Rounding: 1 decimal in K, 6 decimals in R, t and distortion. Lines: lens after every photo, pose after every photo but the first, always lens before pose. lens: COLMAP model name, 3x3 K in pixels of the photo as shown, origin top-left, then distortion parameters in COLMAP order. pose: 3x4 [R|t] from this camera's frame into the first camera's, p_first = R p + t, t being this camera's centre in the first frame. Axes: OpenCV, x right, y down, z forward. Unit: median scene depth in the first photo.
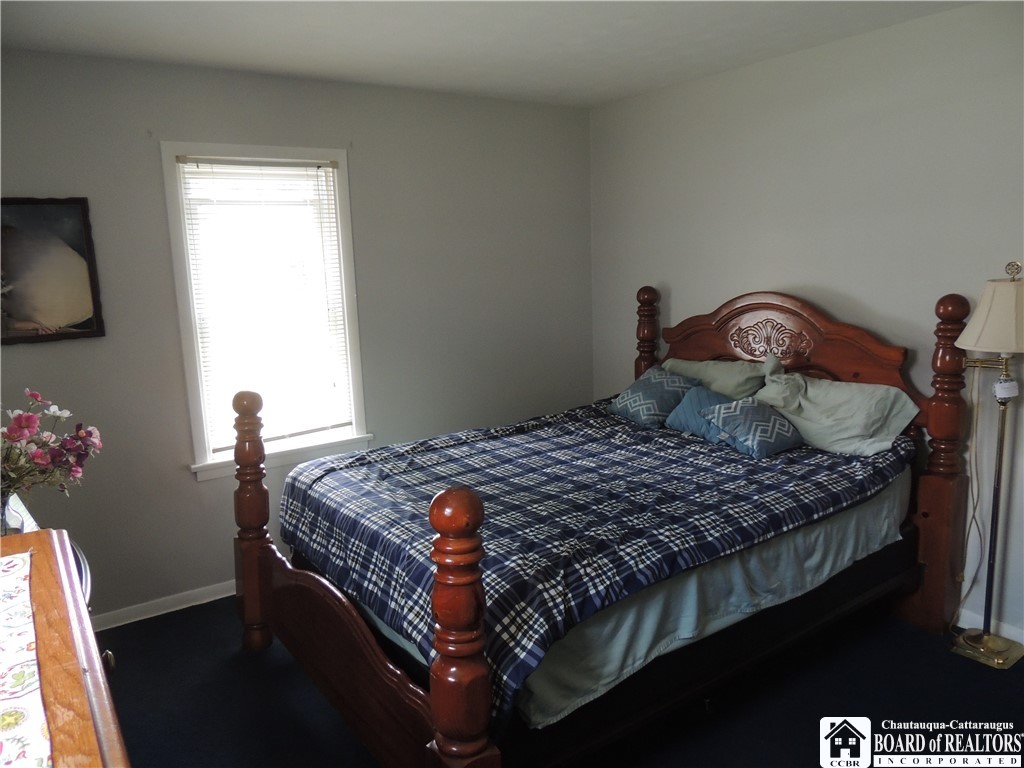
lens RADIAL K [[731.2, 0, 512.0], [0, 731.2, 381.3], [0, 0, 1]] dist [-0.018333, 0.001554]
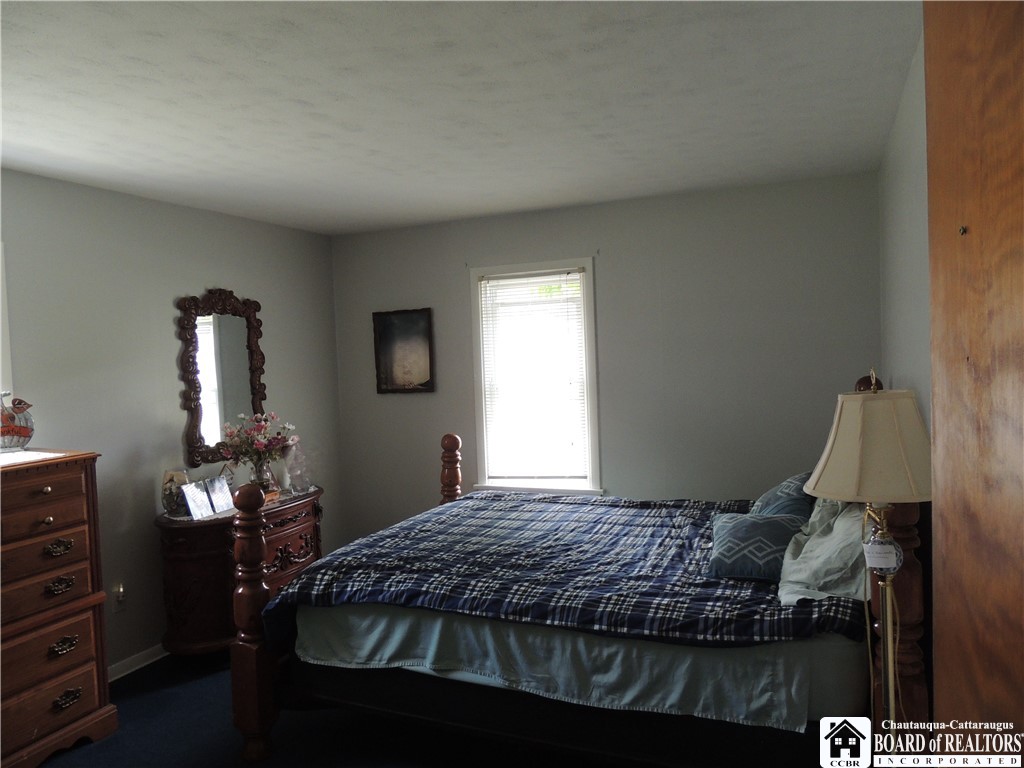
lens RADIAL K [[731.2, 0, 513.4], [0, 731.2, 382.2], [0, 0, 1]] dist [-0.018333, 0.001554]
pose [[0.515675, 0.050587, -0.855290, 0.989430], [-0.124472, 0.992088, -0.016369, -0.085401], [0.847695, 0.114901, 0.517891, 0.331783]]
